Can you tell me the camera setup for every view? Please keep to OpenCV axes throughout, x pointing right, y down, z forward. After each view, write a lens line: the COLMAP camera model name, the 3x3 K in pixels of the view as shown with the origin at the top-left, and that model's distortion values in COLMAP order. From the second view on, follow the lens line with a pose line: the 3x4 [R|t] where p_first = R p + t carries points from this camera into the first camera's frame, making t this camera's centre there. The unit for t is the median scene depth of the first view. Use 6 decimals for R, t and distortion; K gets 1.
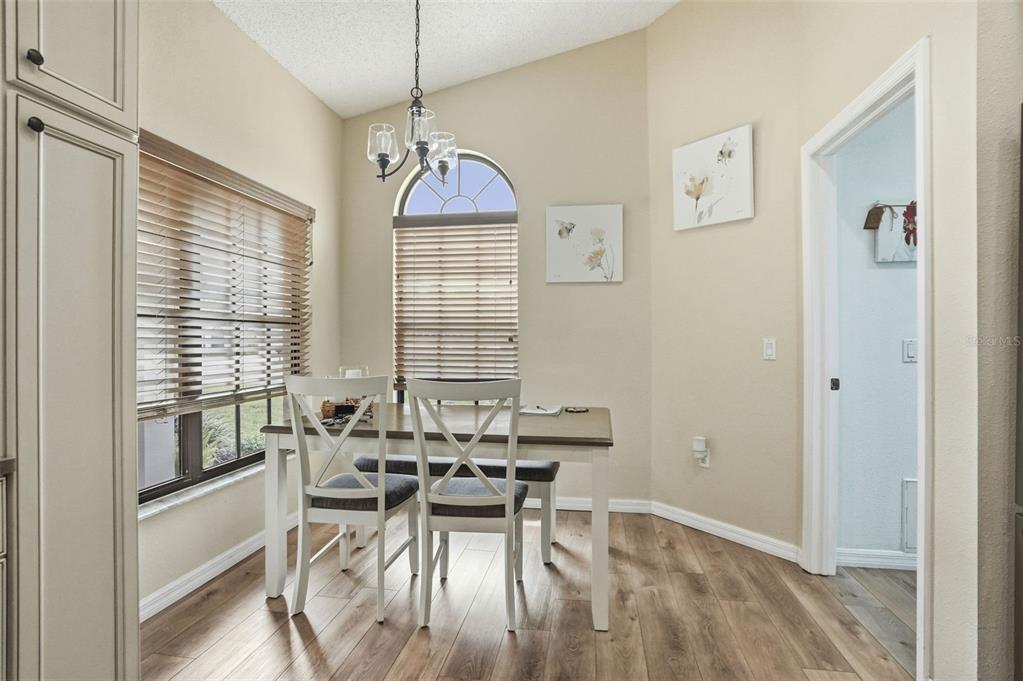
lens RADIAL K [[513.5, 0, 510.7], [0, 513.5, 337.9], [0, 0, 1]] dist [-0.045399, 0.000650]
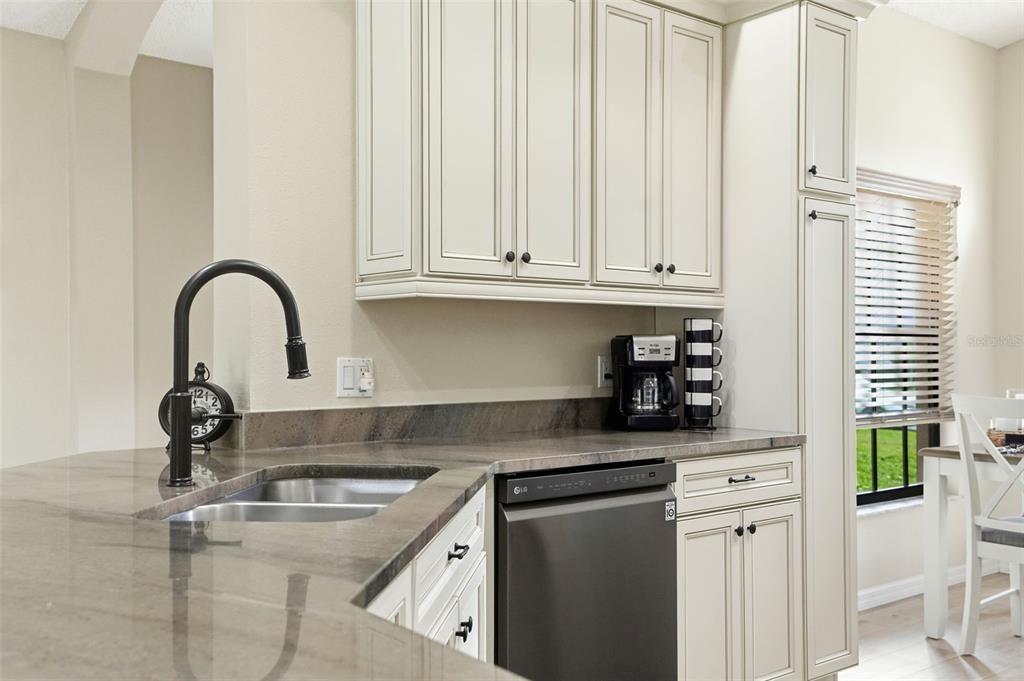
lens RADIAL K [[966.1, 0, 511.0], [0, 966.1, 346.0], [0, 0, 1]] dist [0.054681, 0.000005]
pose [[0.745921, -0.002529, -0.666030, 0.108044], [0.001774, 0.999997, -0.001810, -0.010827], [0.666032, 0.000169, 0.745923, -0.627896]]
